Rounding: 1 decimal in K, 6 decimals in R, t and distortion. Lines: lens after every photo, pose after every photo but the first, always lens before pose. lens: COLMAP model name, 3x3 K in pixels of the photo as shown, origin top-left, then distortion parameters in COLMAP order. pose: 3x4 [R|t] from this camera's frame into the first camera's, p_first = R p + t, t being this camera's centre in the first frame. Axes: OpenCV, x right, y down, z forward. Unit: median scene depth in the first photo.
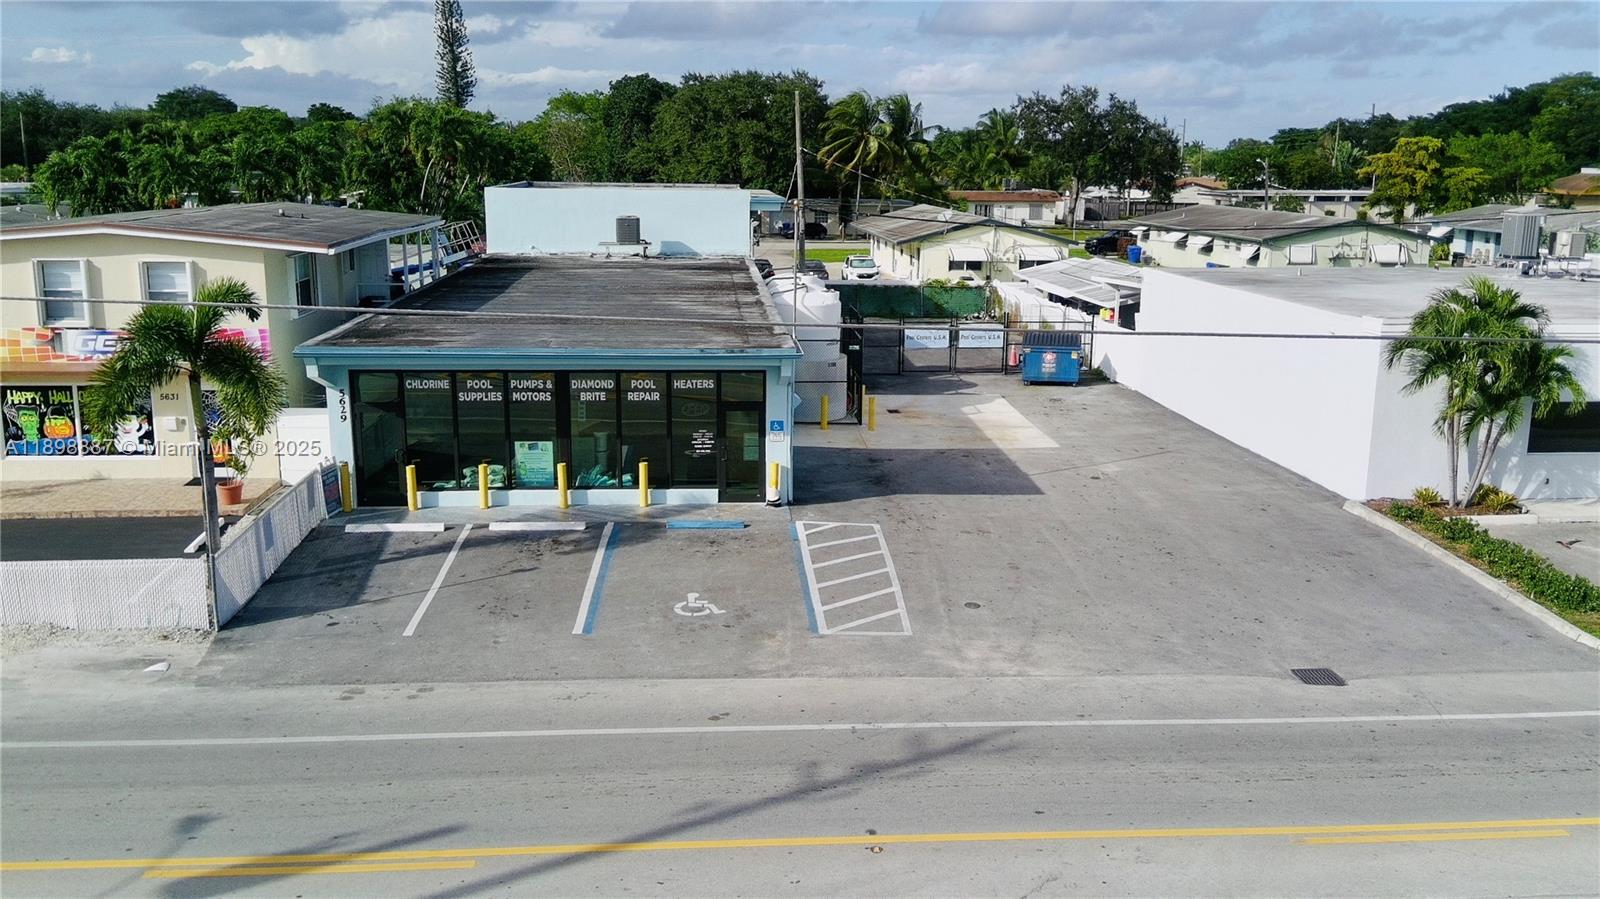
lens RADIAL K [[1328.9, 0, 815.6], [0, 1328.9, 433.6], [0, 0, 1]] dist [0.124431, -0.211207]
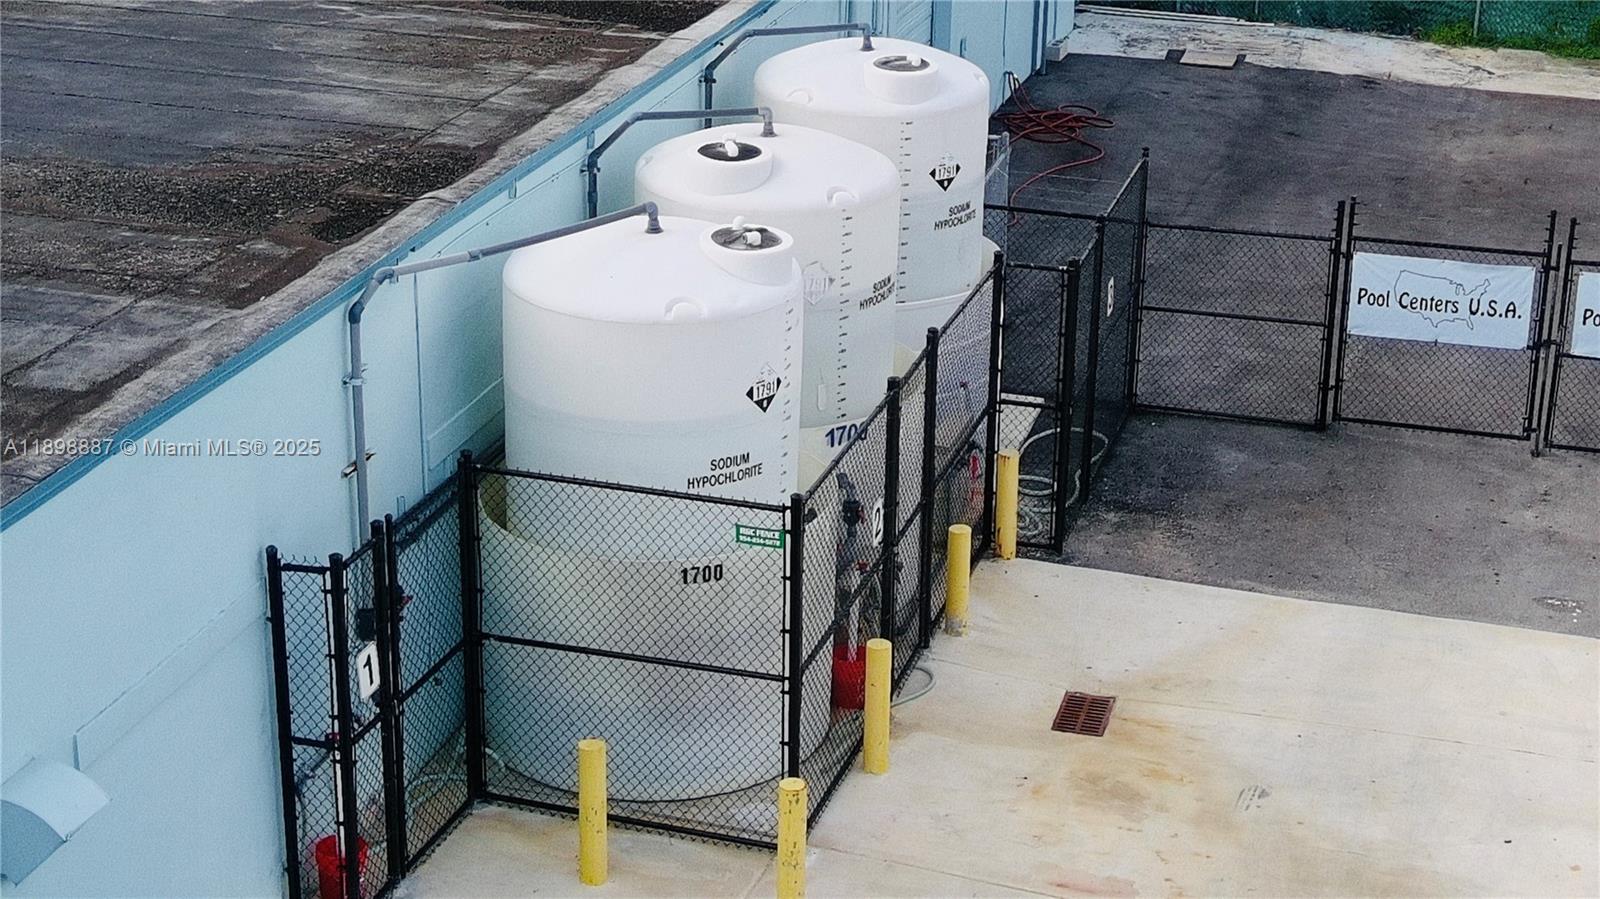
lens RADIAL K [[2658.1, 0, 831.8], [0, 2658.1, 417.3], [0, 0, 1]] dist [0.103585, -0.059019]
pose [[0.933558, 0.132094, -0.333198, 0.246242], [-0.078367, 0.982345, 0.169873, -0.213733], [0.349754, -0.132475, 0.927428, 0.802103]]
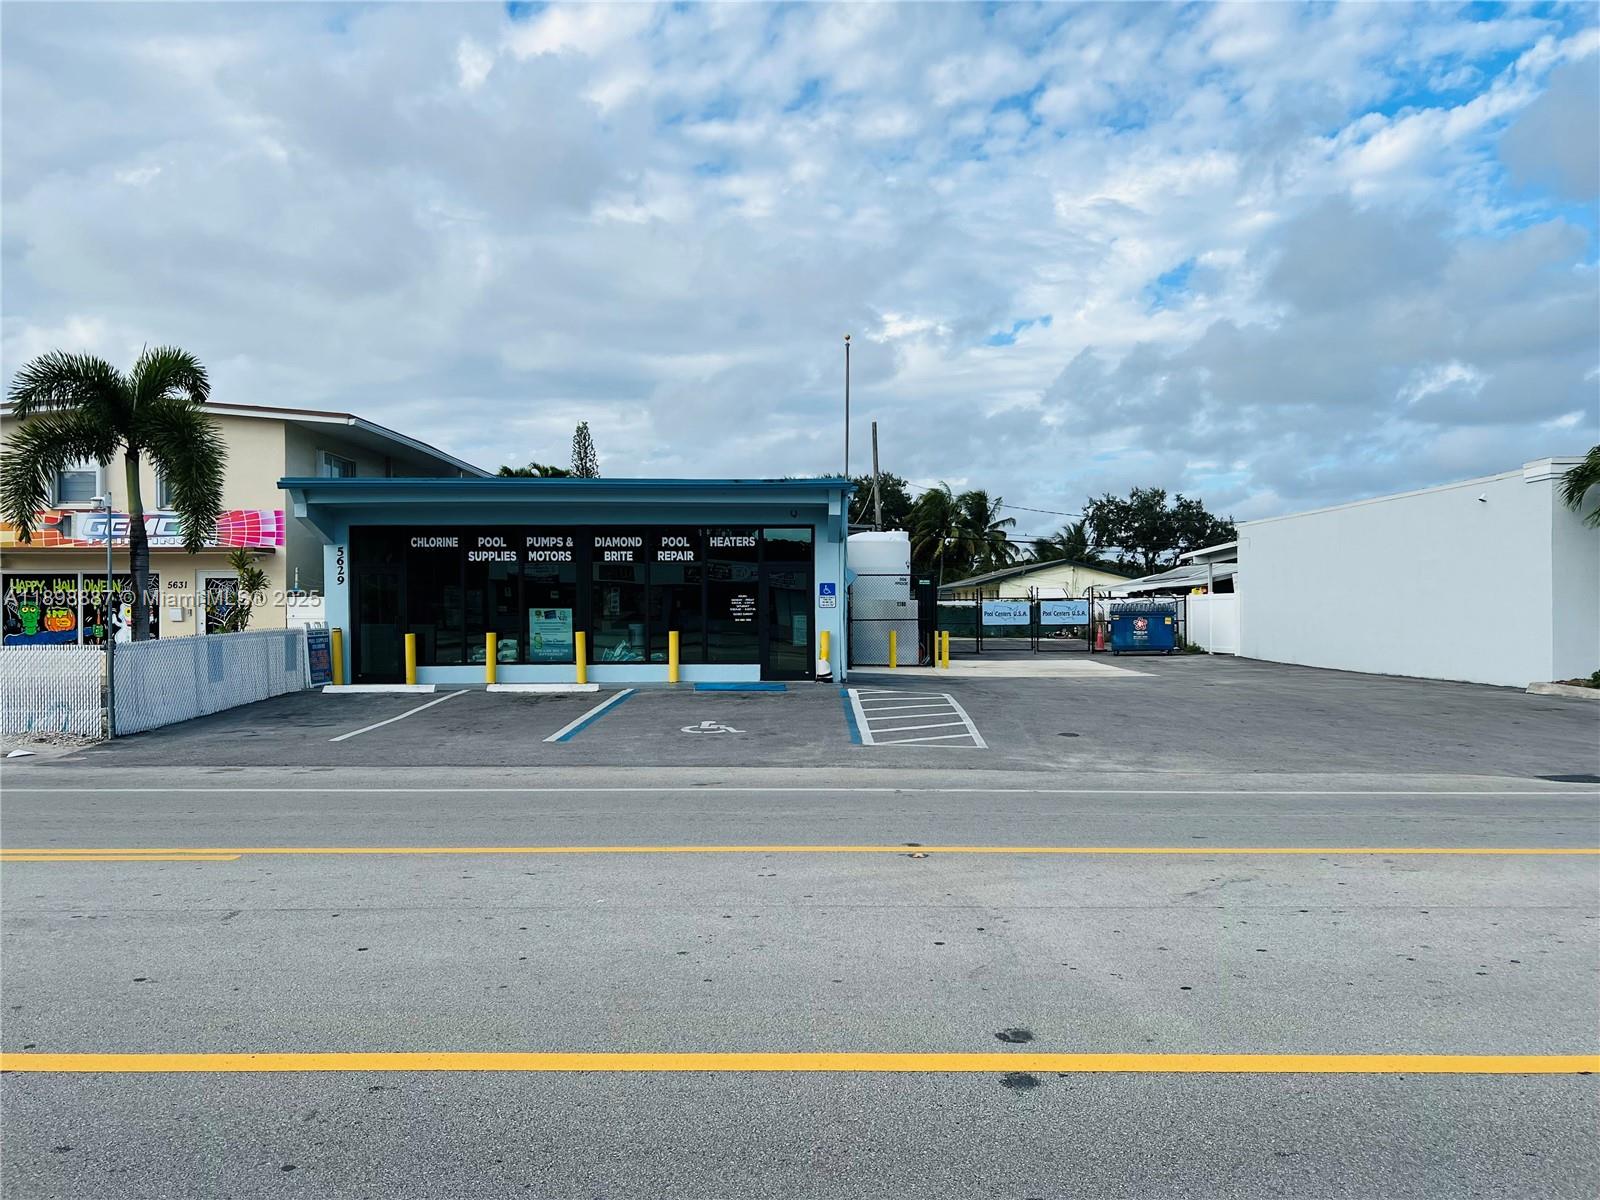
lens RADIAL K [[1193.6, 0, 800.0], [0, 1193.6, 600.0], [0, 0, 1]] dist [0.121478, -0.210639]
pose [[0.995748, -0.017506, -0.090440, 0.023028], [-0.001935, 0.977587, -0.210525, 0.164979], [0.092099, 0.209805, 0.973396, 0.246297]]
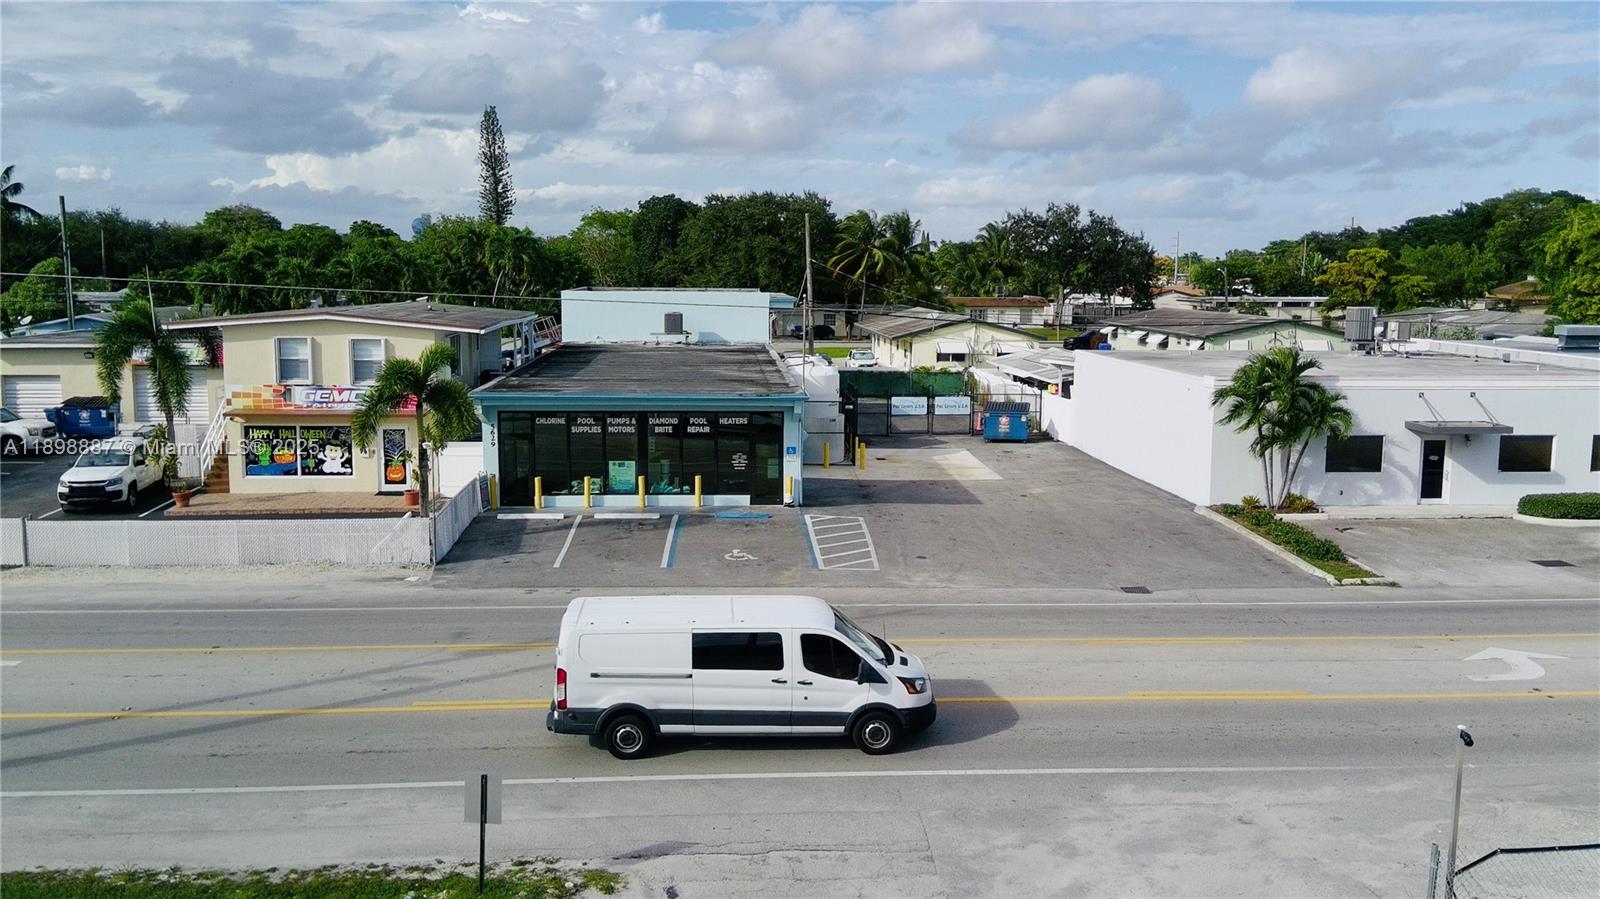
lens RADIAL K [[1328.9, 0, 815.6], [0, 1328.9, 433.6], [0, 0, 1]] dist [0.124431, -0.211207]
pose [[0.999959, -0.001899, -0.008823, 0.009671], [0.001184, 0.996767, -0.080341, 0.091320], [0.008947, 0.080327, 0.996728, -0.426055]]
